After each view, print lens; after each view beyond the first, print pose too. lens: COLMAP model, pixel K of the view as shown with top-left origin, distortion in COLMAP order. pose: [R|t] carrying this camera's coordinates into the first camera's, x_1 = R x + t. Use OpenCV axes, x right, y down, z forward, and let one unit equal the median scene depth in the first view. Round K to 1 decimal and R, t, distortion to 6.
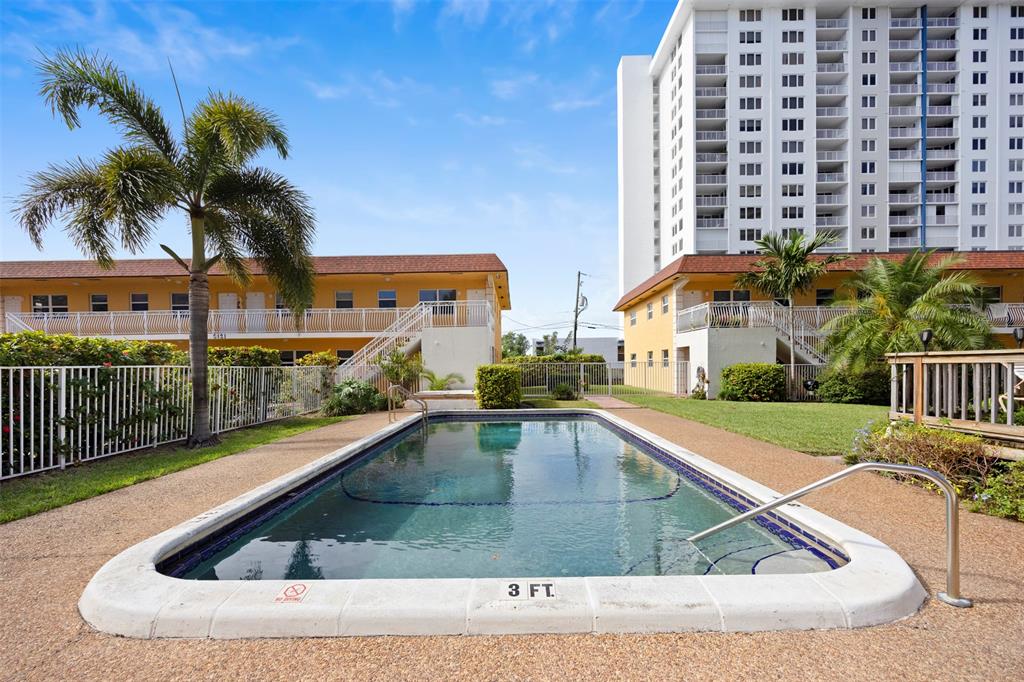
lens RADIAL K [[395.1, 0, 503.2], [0, 395.1, 377.8], [0, 0, 1]] dist [-0.001487, -0.000729]
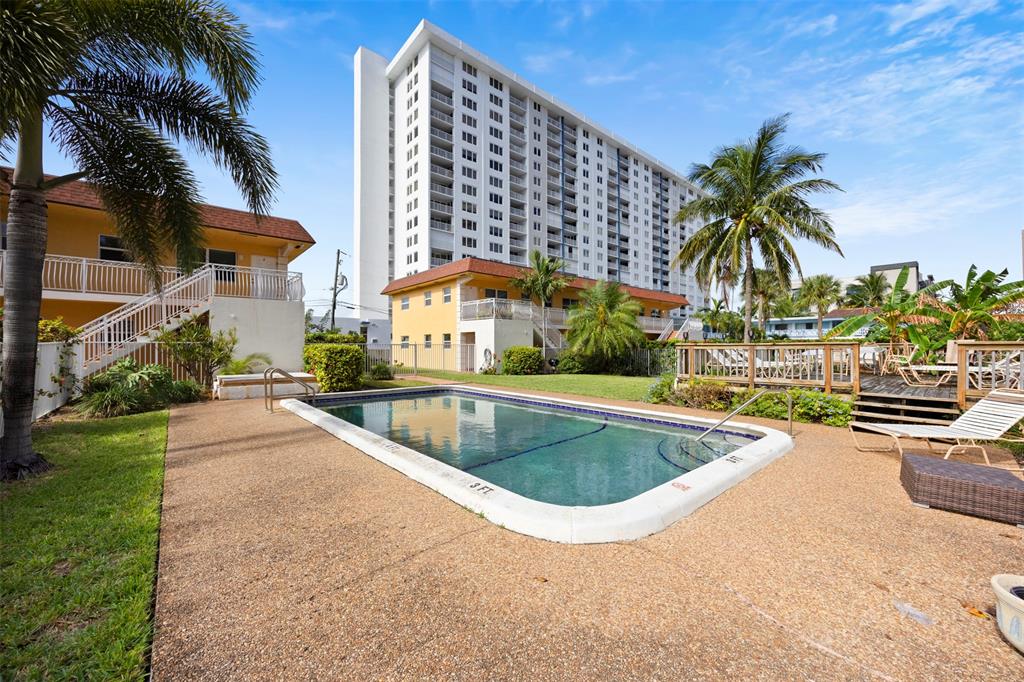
lens RADIAL K [[395.1, 0, 501.7], [0, 395.1, 343.2], [0, 0, 1]] dist [-0.001487, -0.000729]
pose [[0.757281, 0.019640, 0.652794, -0.104085], [0.006276, 0.999283, -0.037345, 0.000345], [-0.653059, 0.032378, 0.756615, 0.008756]]
